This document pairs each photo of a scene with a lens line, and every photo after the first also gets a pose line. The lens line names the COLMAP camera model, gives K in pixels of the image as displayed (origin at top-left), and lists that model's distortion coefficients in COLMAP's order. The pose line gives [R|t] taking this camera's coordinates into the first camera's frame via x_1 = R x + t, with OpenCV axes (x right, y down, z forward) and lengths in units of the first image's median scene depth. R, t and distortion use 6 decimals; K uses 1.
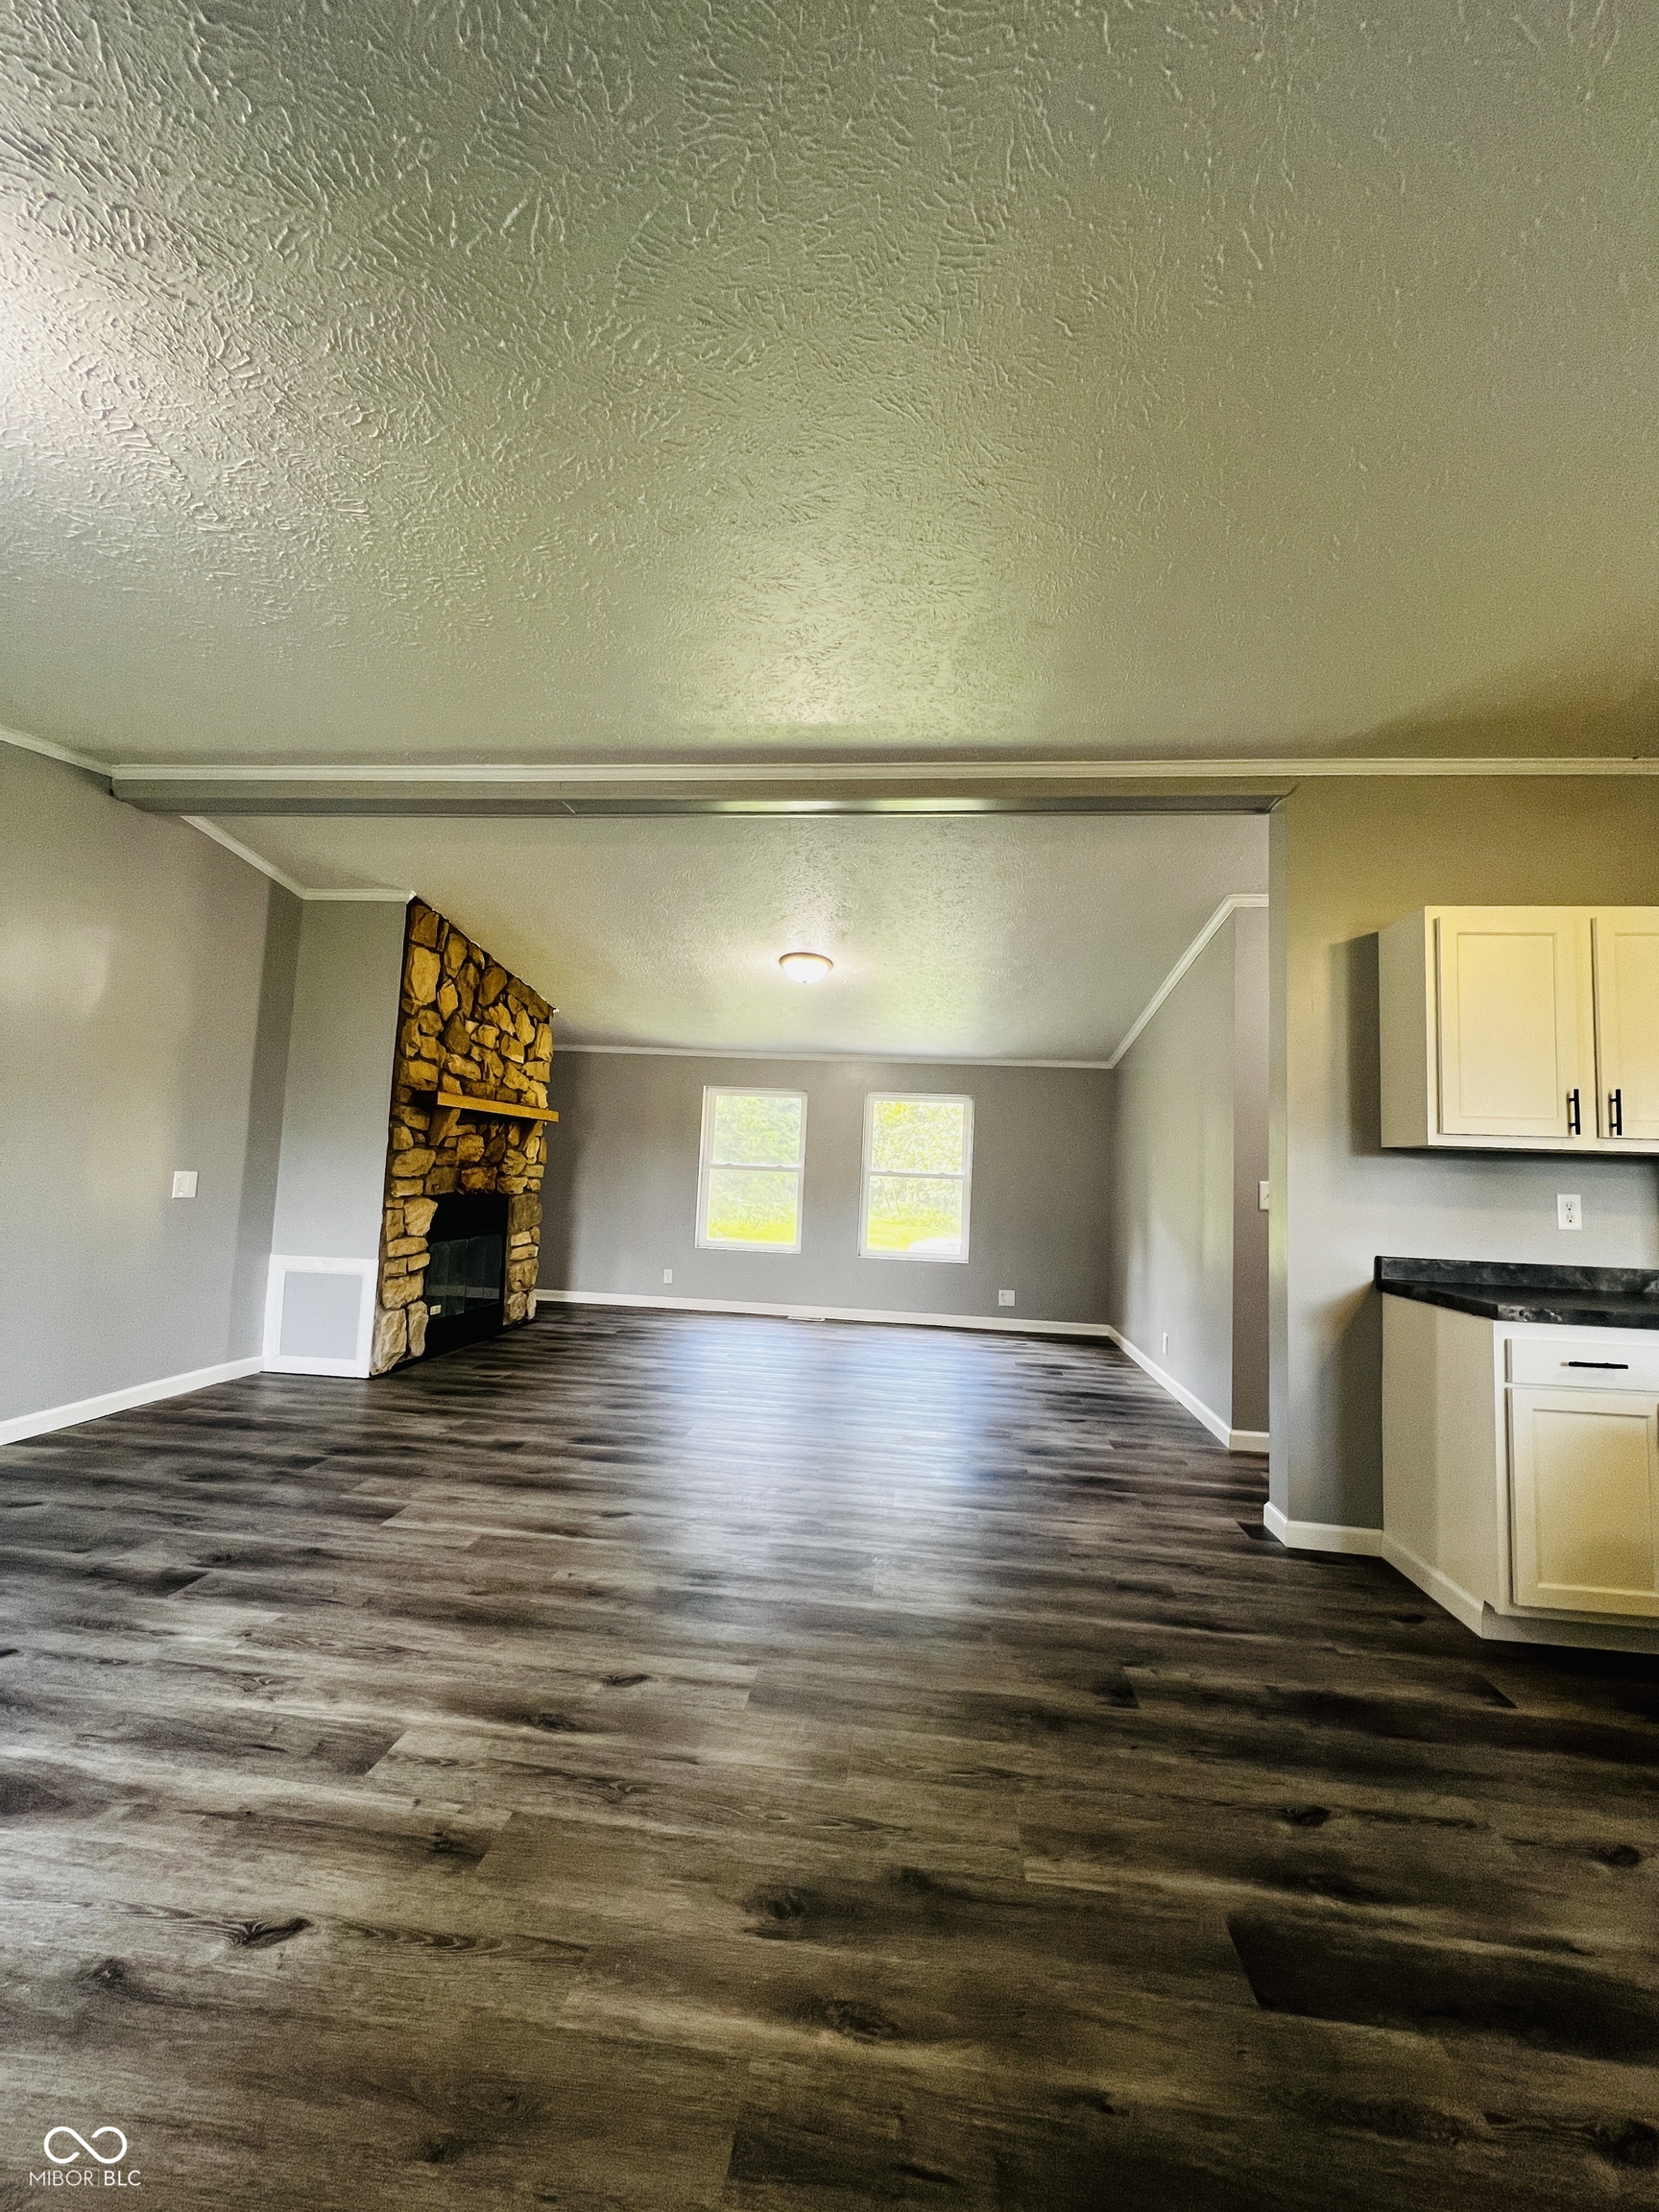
lens RADIAL K [[886.2, 0, 831.4], [0, 886.2, 1104.6], [0, 0, 1]] dist [-0.002523, 0.000350]
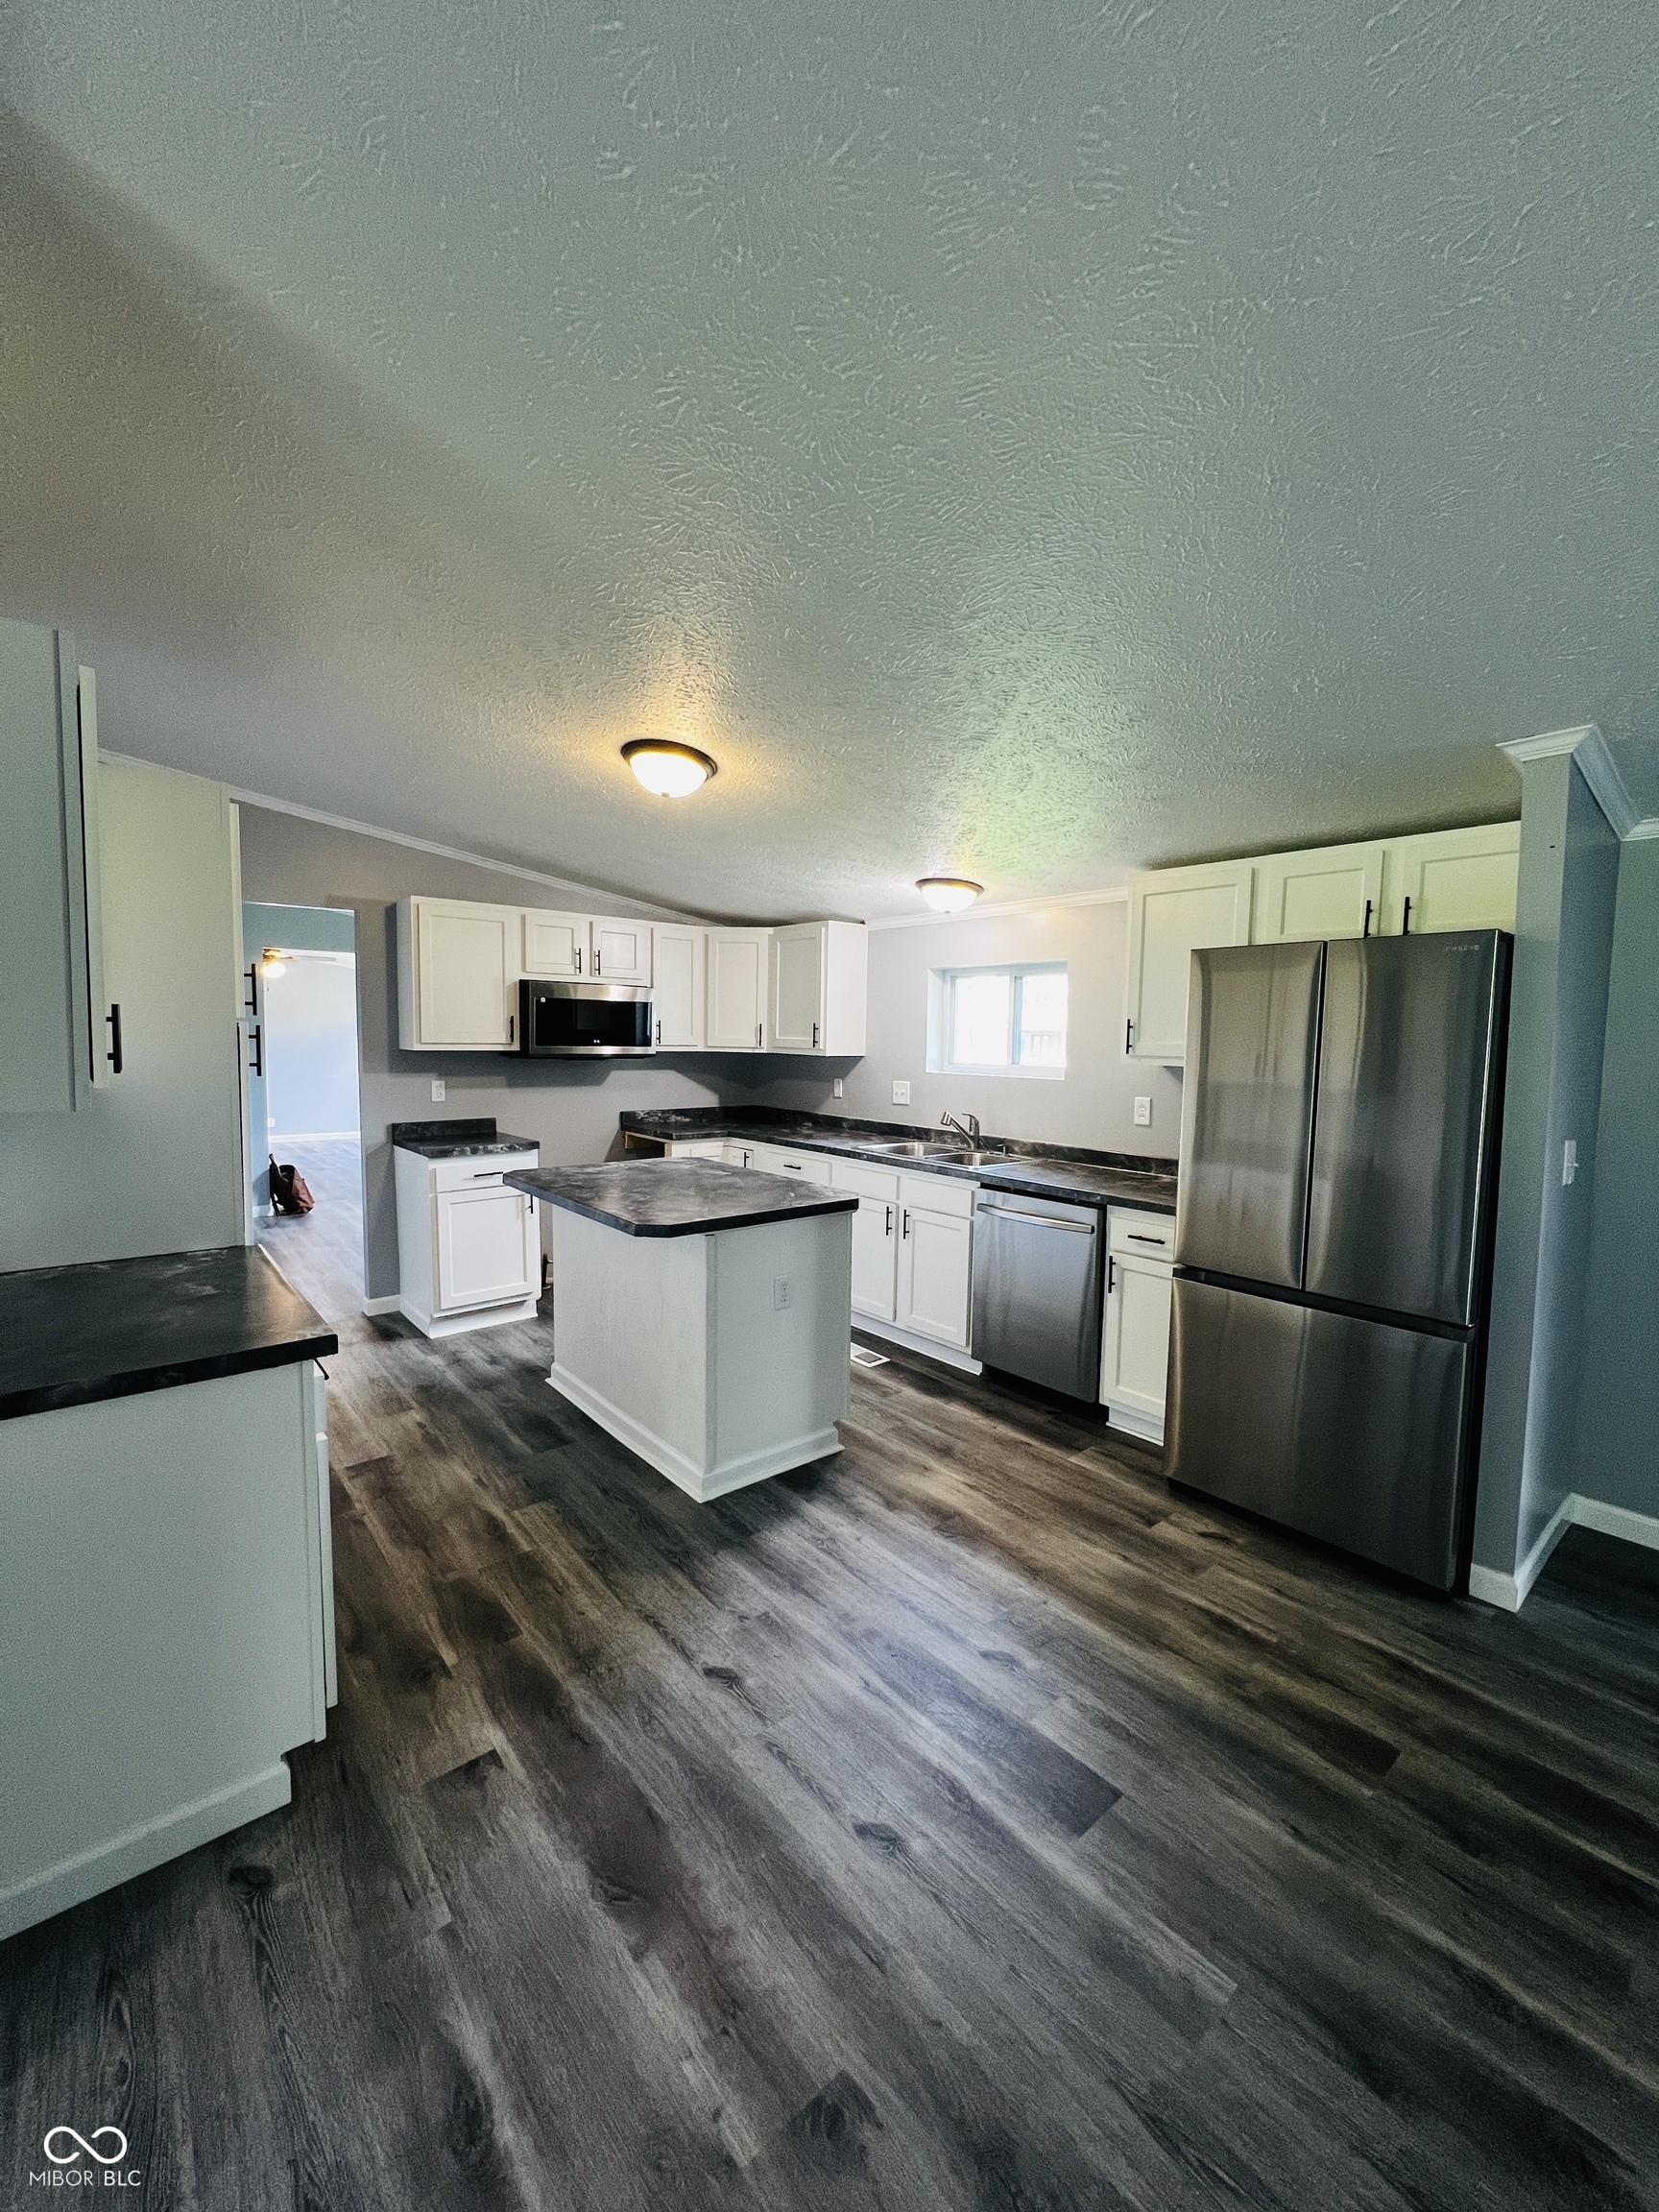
lens RADIAL K [[887.2, 0, 831.9], [0, 887.2, 1102.7], [0, 0, 1]] dist [-0.002821, 0.000834]
pose [[-0.722466, -0.107418, 0.683011, -0.005994], [-0.100853, 0.993664, 0.049595, -0.039118], [-0.684011, -0.033053, -0.728722, 1.397017]]
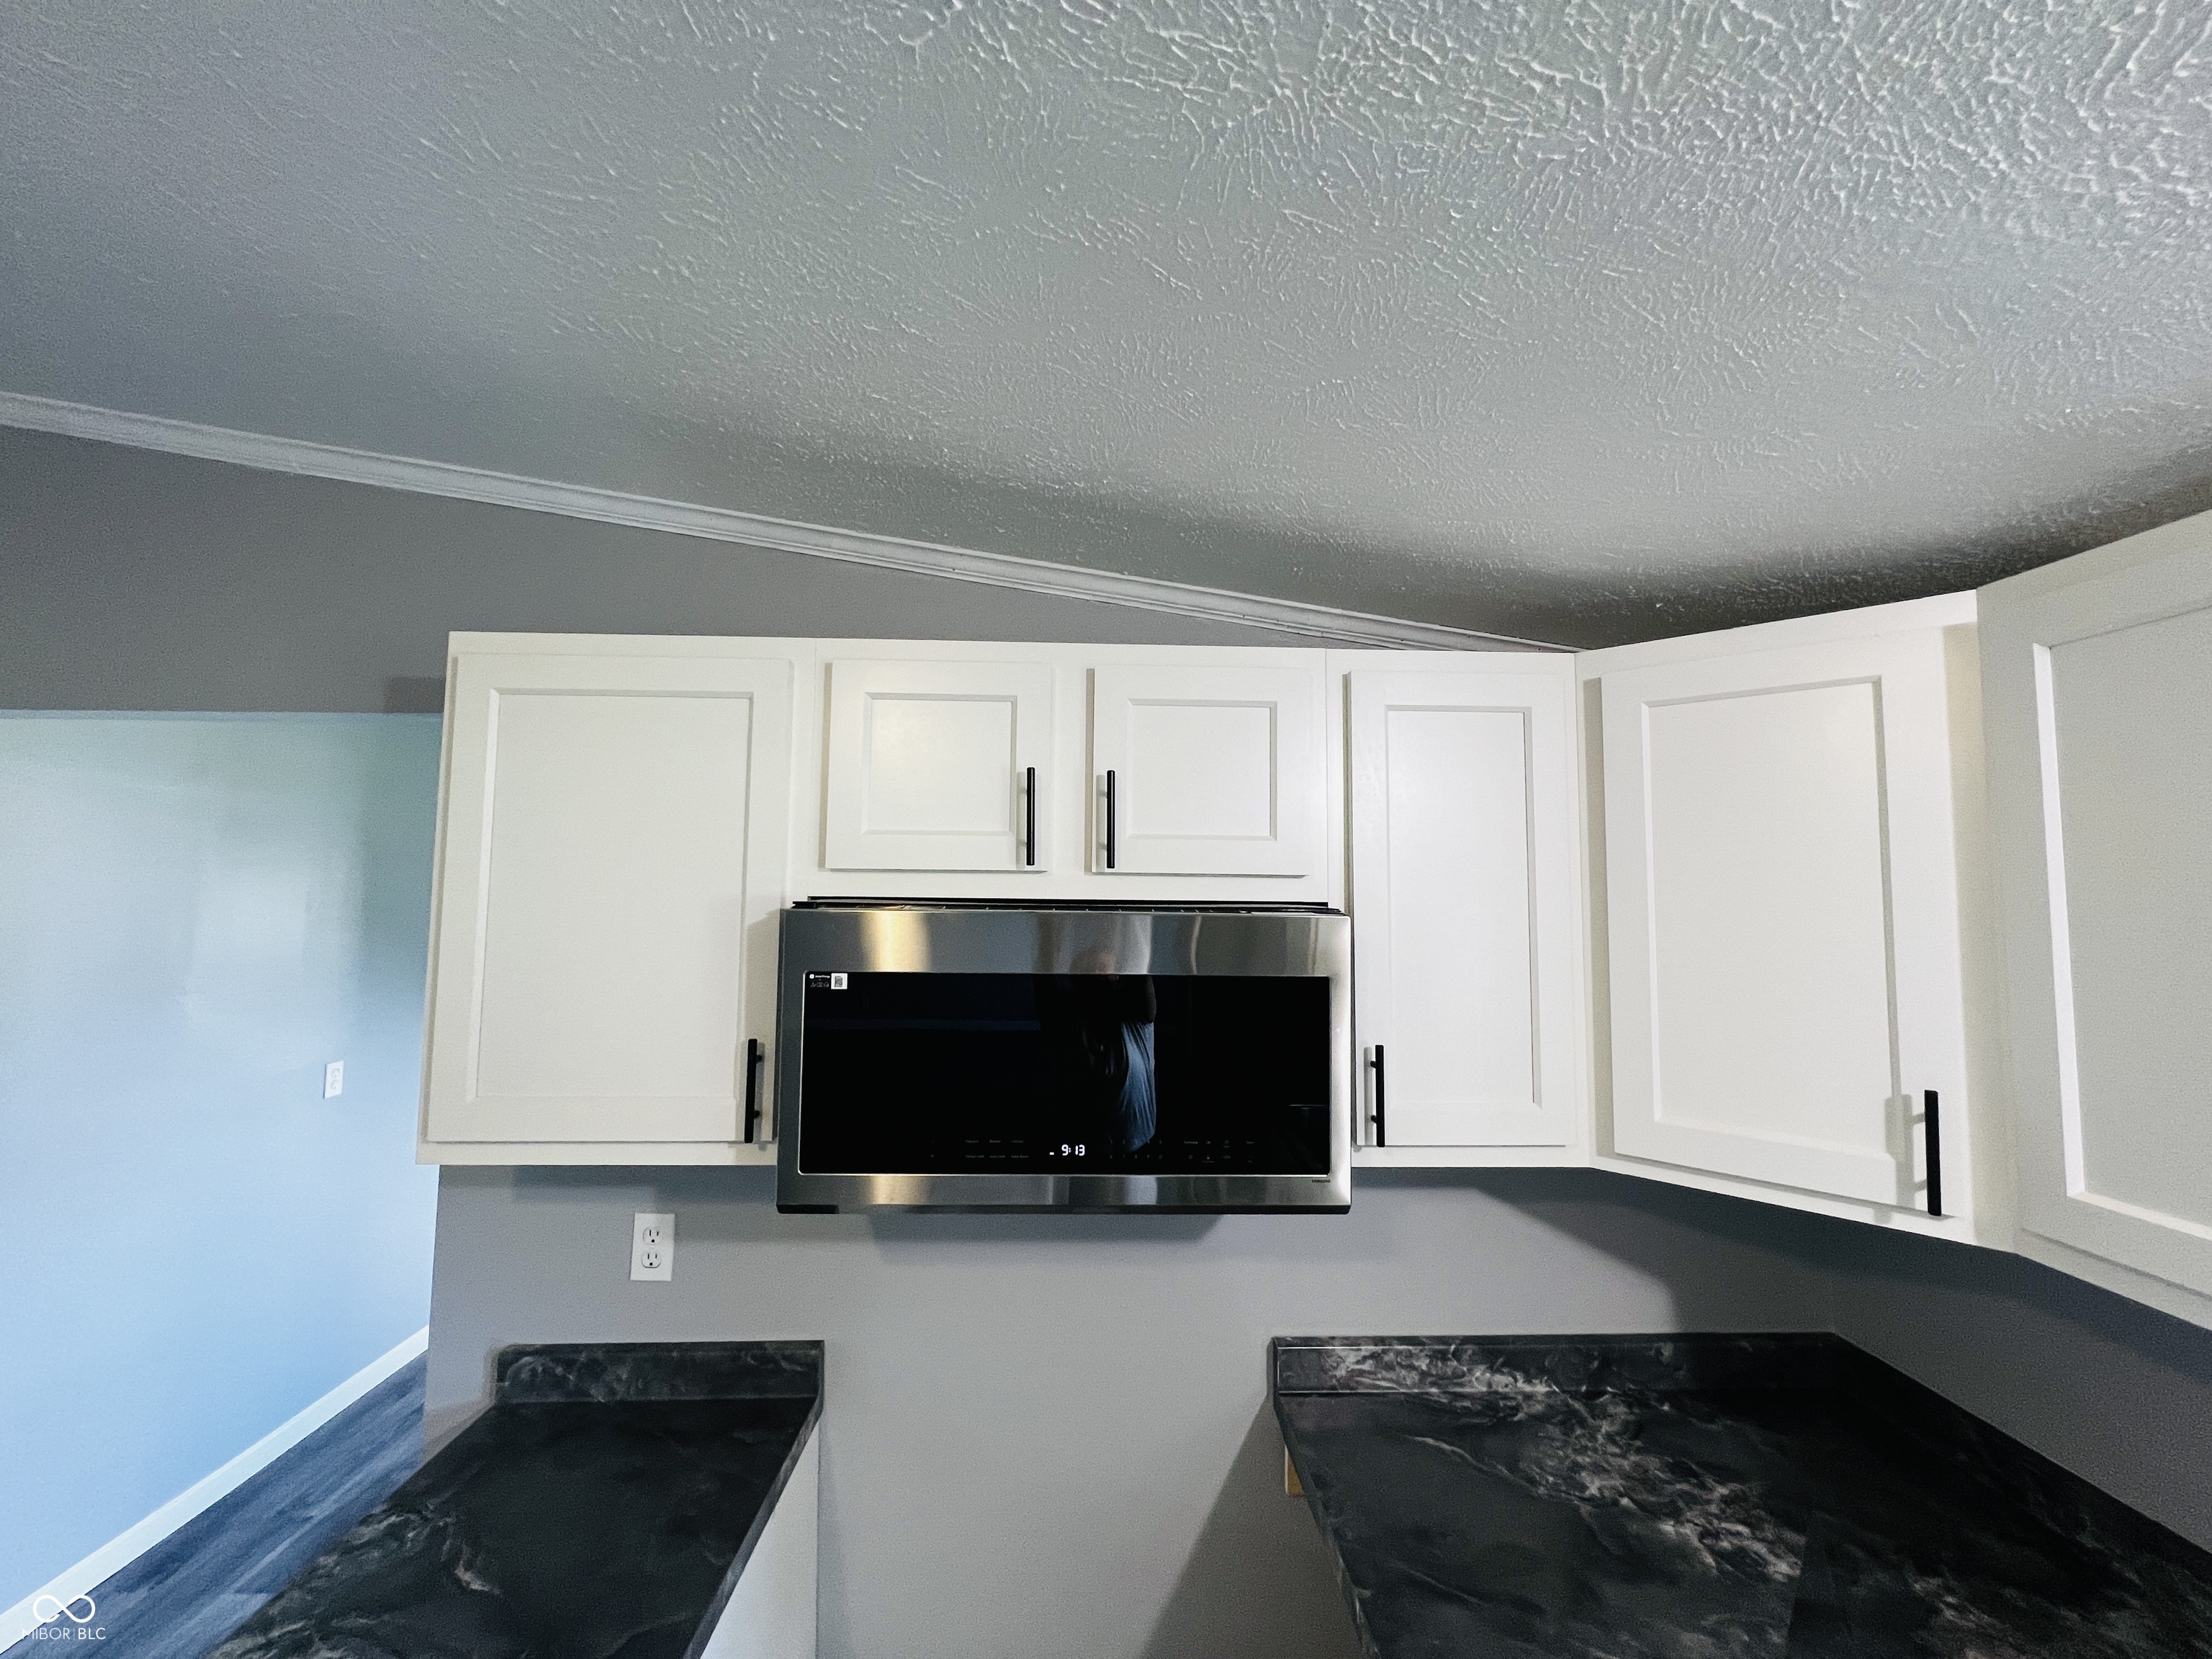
lens RADIAL K [[888.4, 0, 1106.0], [0, 888.4, 836.7], [0, 0, 1]] dist [-0.001978, -0.000326]
pose [[-0.139143, 0.027098, 0.989901, 1.471894], [-0.091882, 0.994960, -0.040152, -0.191374], [-0.986000, -0.096541, -0.135952, 0.218208]]
